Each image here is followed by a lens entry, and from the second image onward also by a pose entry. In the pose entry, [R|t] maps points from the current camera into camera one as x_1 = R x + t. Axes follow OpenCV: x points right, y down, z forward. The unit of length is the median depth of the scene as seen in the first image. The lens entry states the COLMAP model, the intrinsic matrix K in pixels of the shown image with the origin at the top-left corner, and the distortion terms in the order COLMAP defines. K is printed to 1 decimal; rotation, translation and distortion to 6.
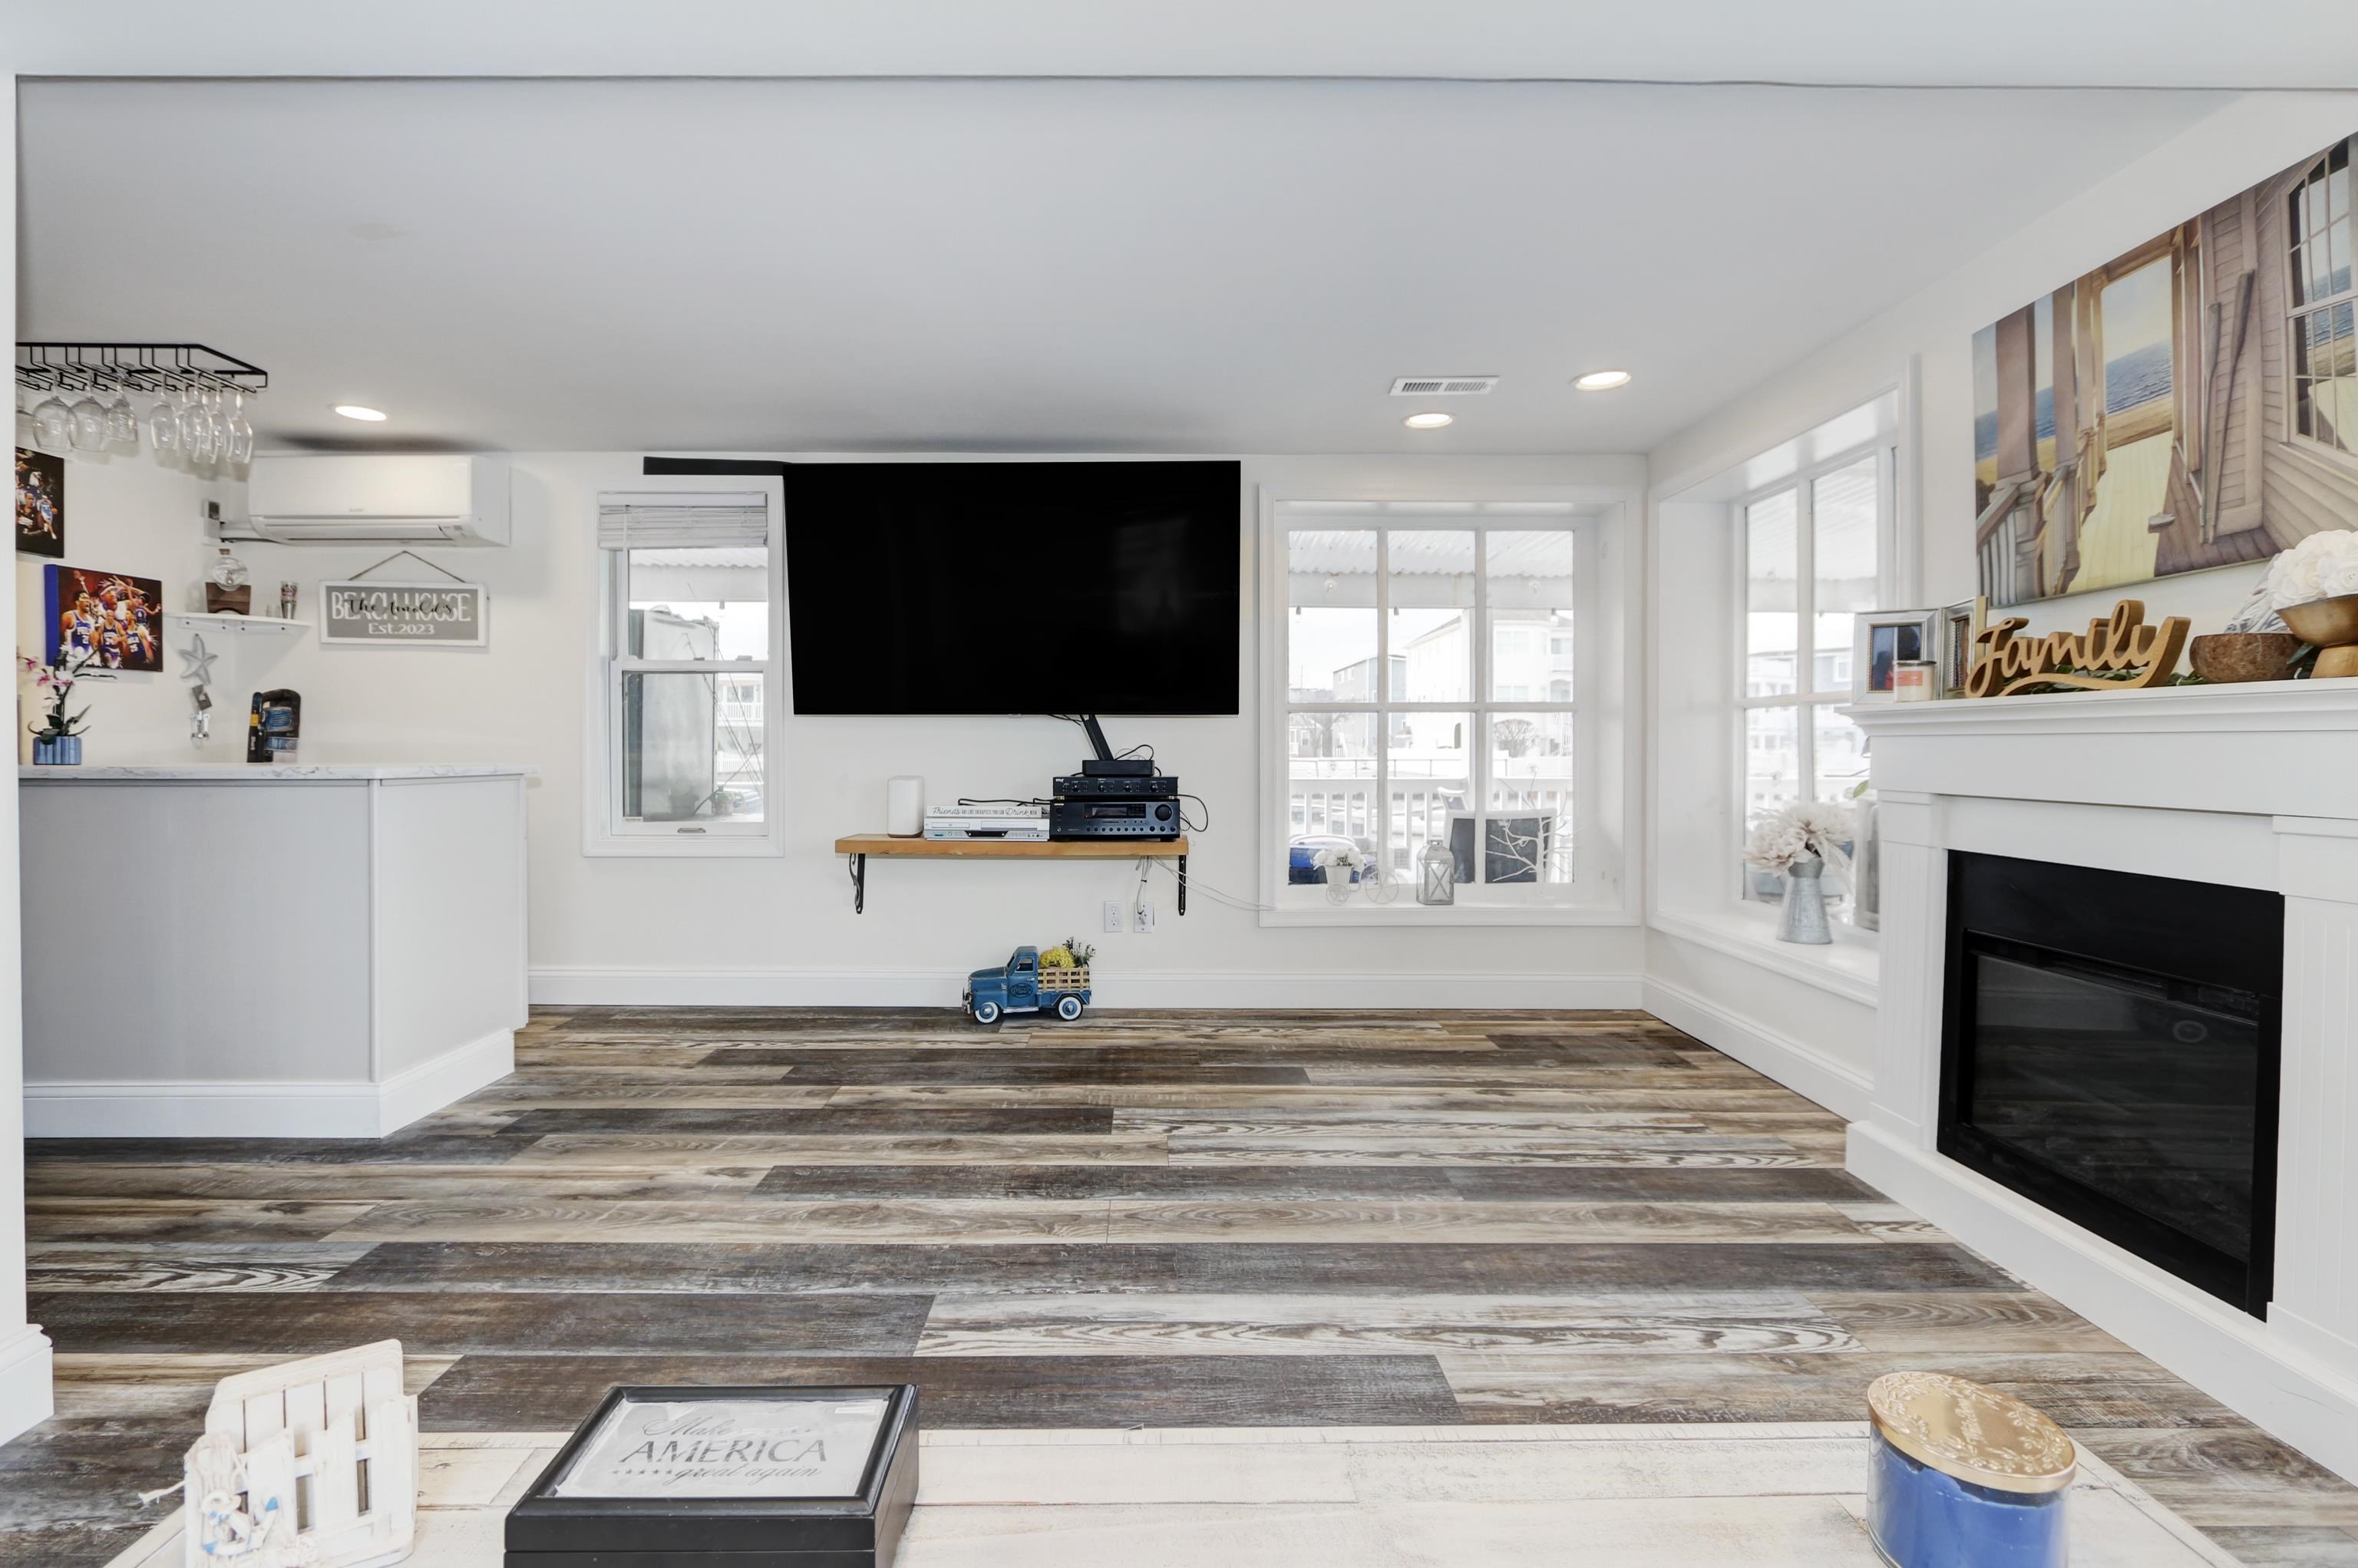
lens RADIAL K [[1113.9, 0, 1100.7], [0, 1113.9, 760.7], [0, 0, 1]] dist [-0.012149, 0.000930]
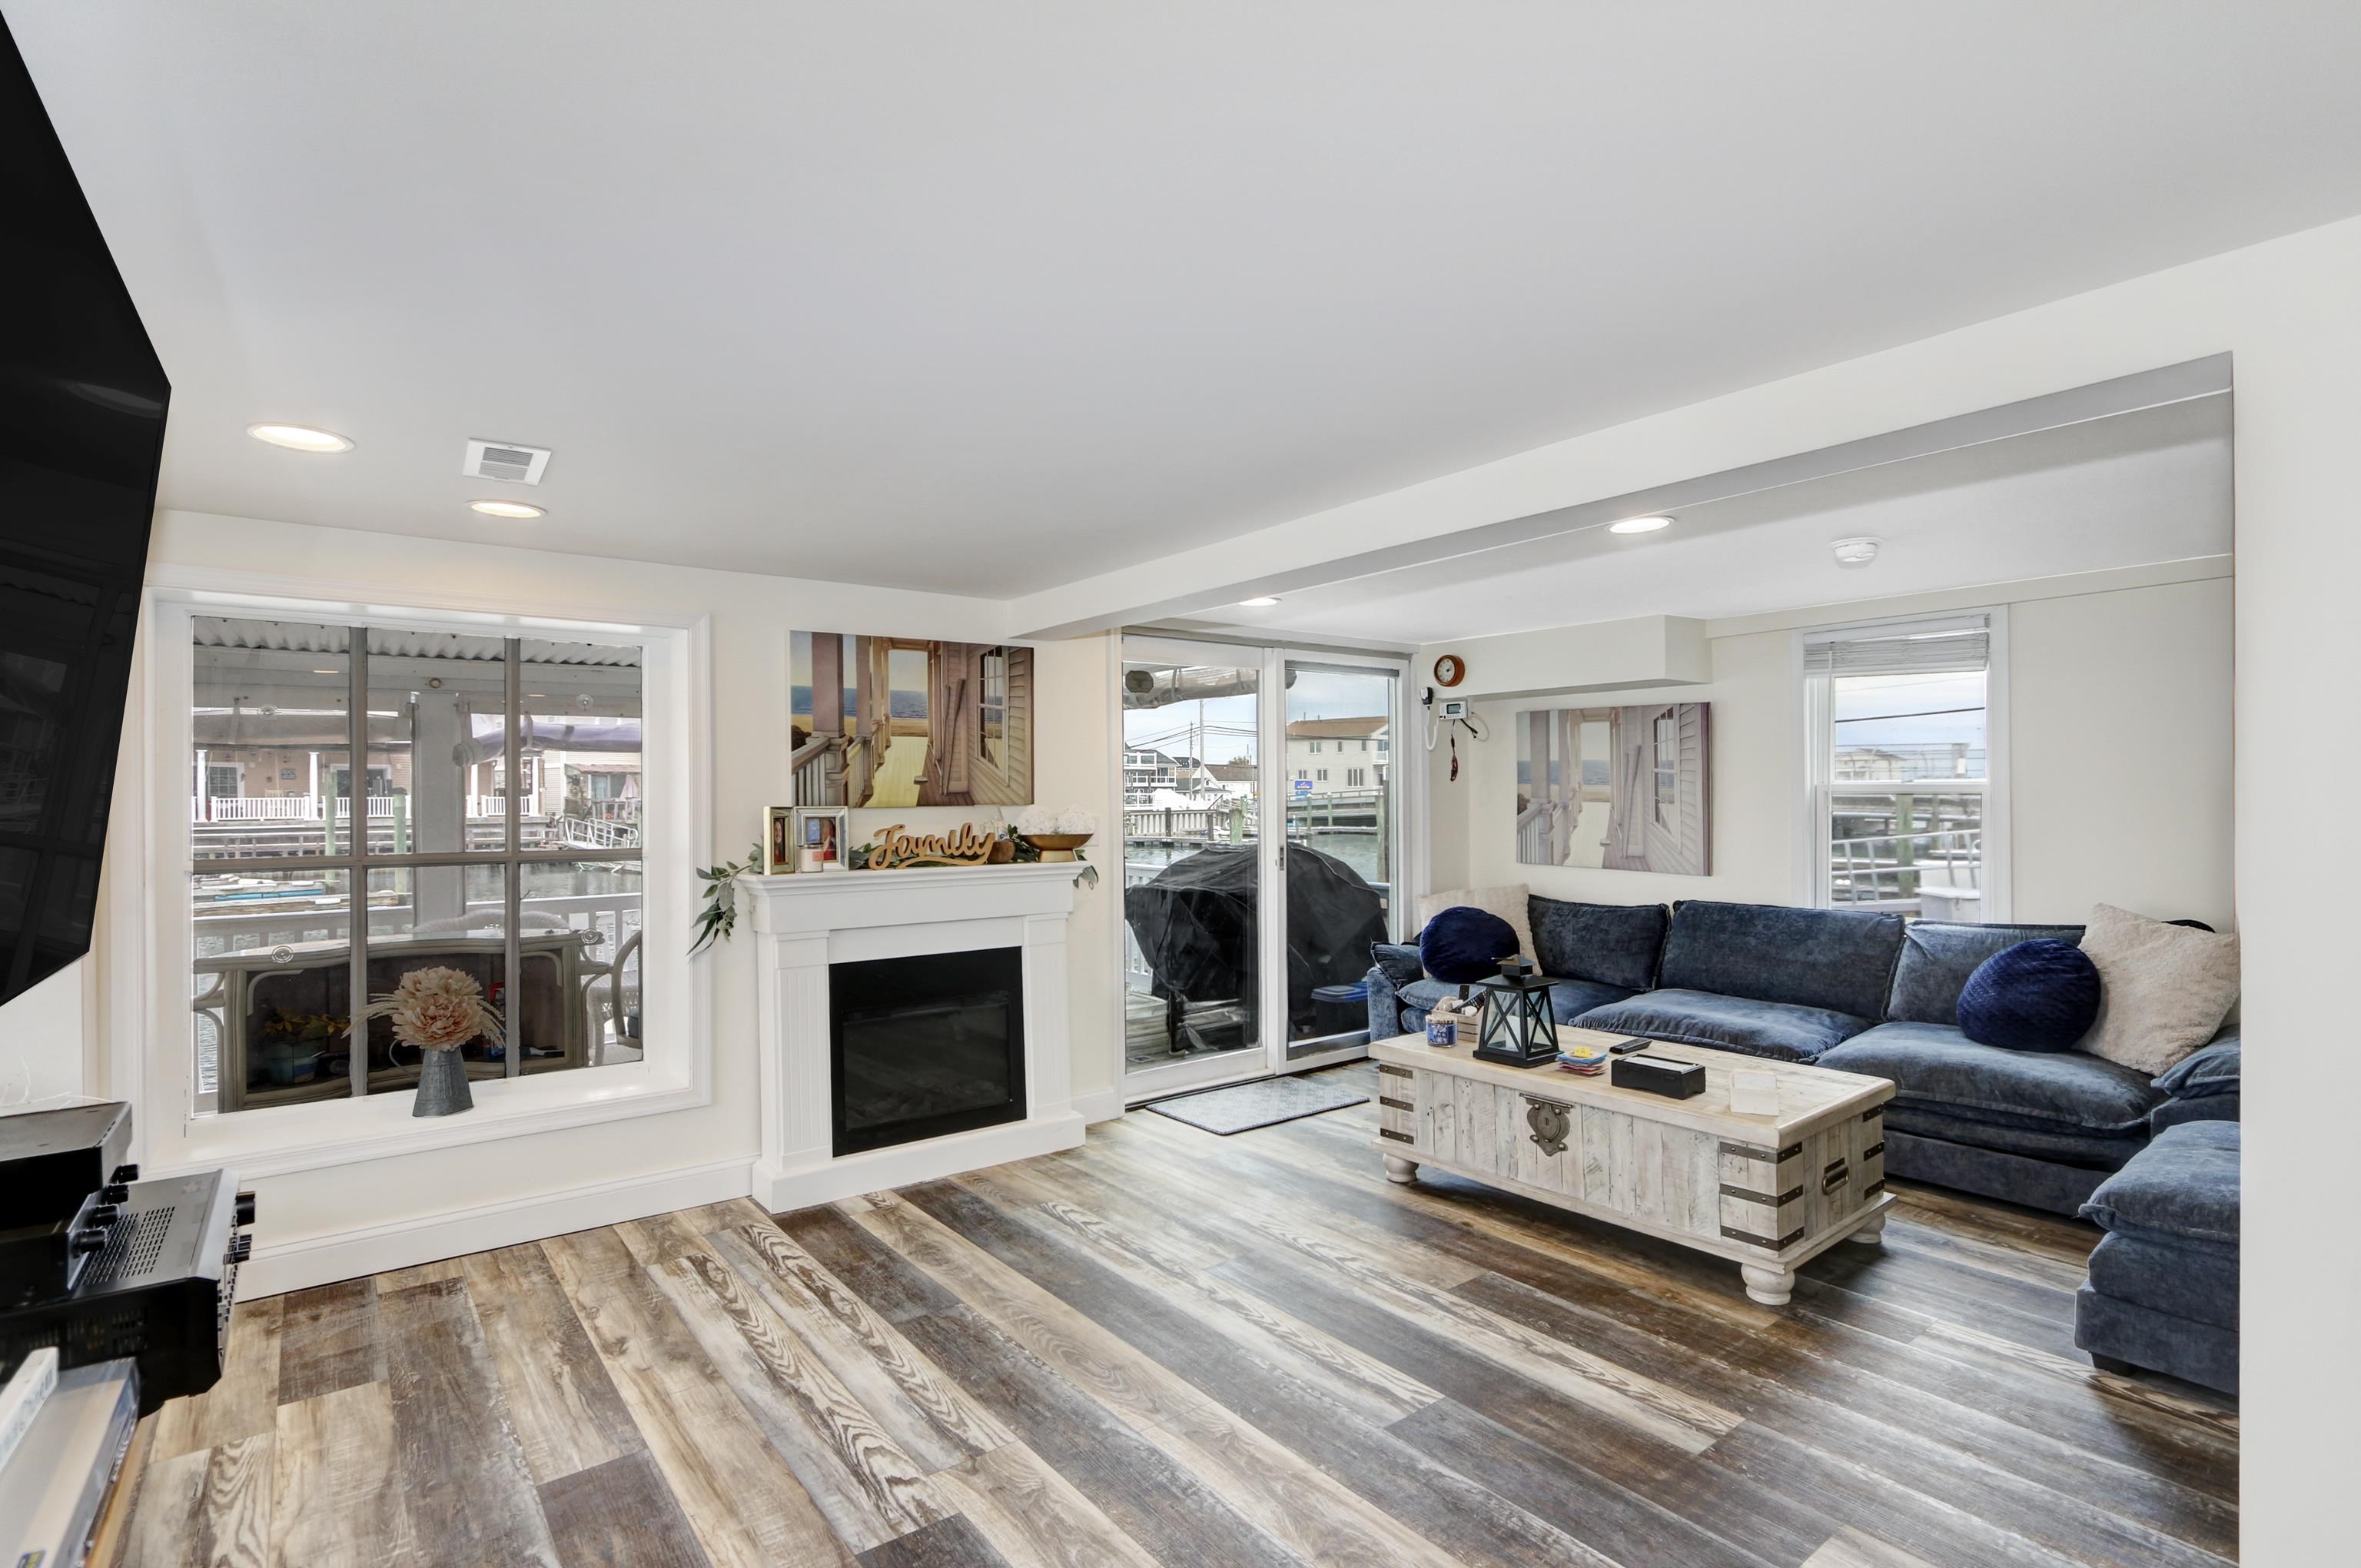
lens RADIAL K [[1065.3, 0, 1219.2], [0, 1065.3, 819.1], [0, 0, 1]] dist [-0.014639, 0.000343]
pose [[-0.649112, -0.013754, 0.760568, -0.782100], [0.012900, 0.999494, 0.029085, -0.172772], [-0.760583, 0.028691, -0.648606, 1.641380]]
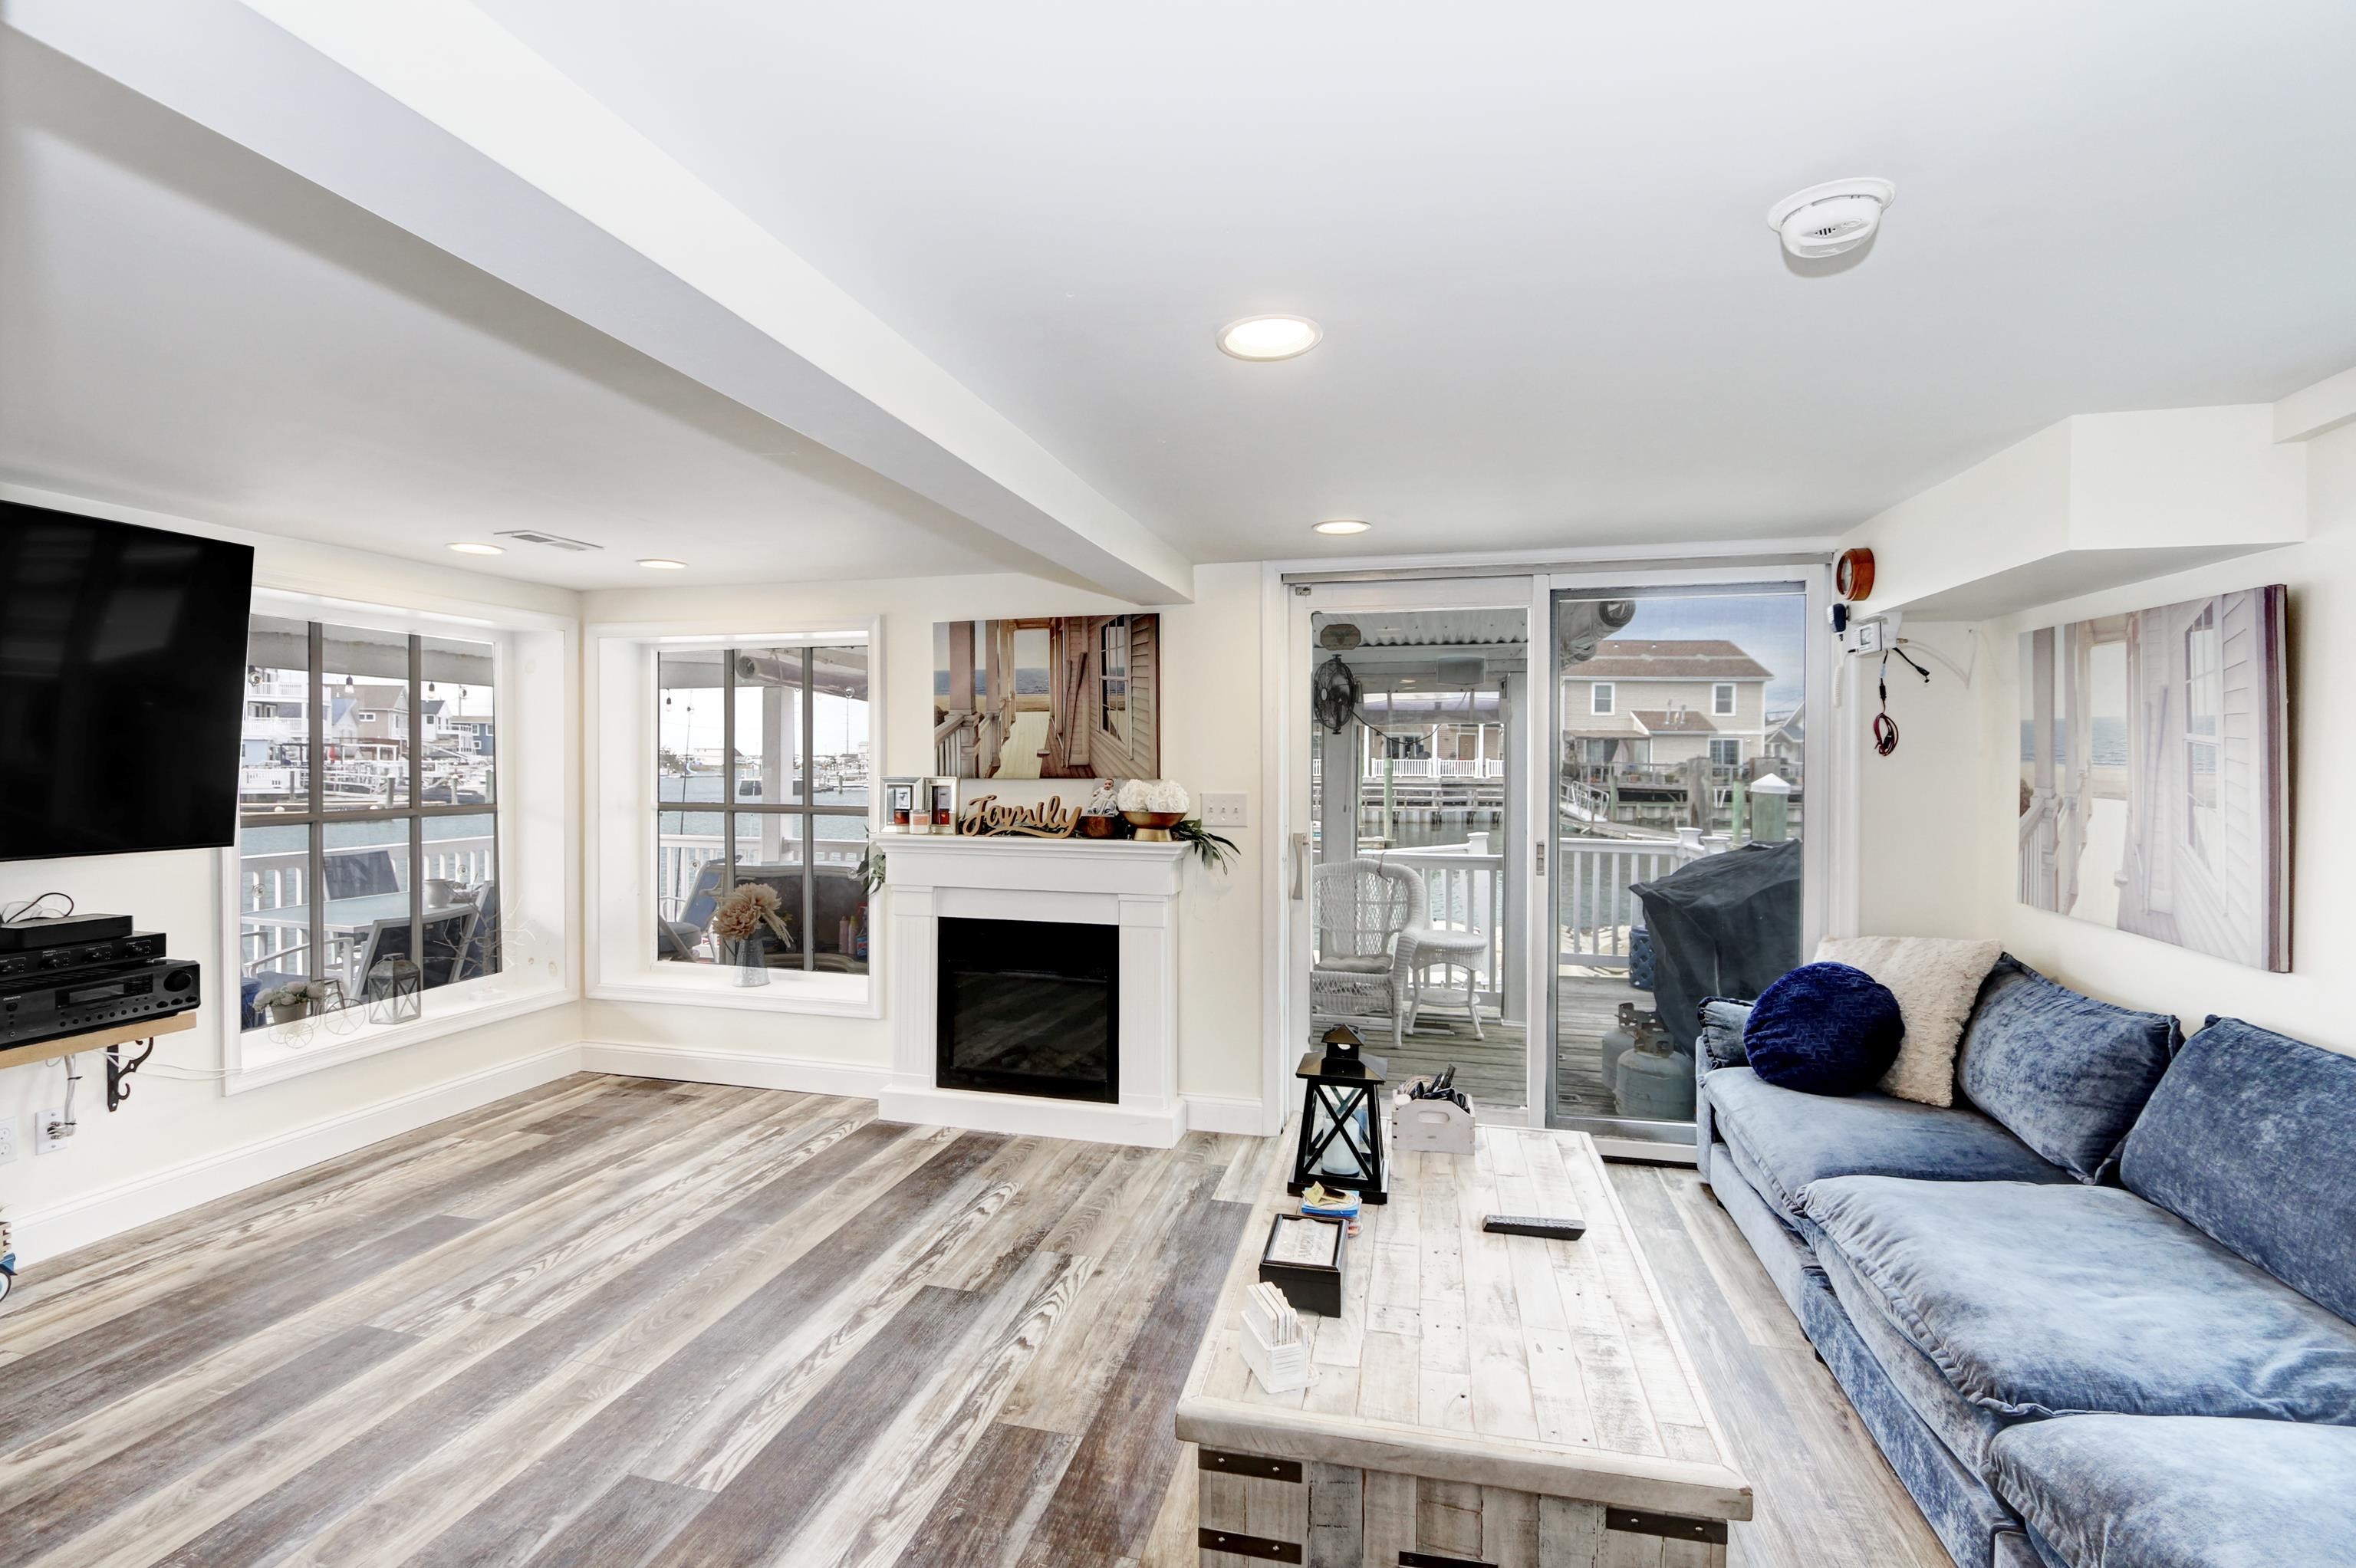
lens RADIAL K [[1116.0, 0, 1245.9], [0, 1116.0, 791.6], [0, 0, 1]] dist [-0.022100, 0.005349]
pose [[0.179981, -0.027044, 0.983298, -0.947327], [0.002807, 0.999632, 0.026979, -0.176856], [-0.983666, -0.002095, 0.179991, 0.206912]]
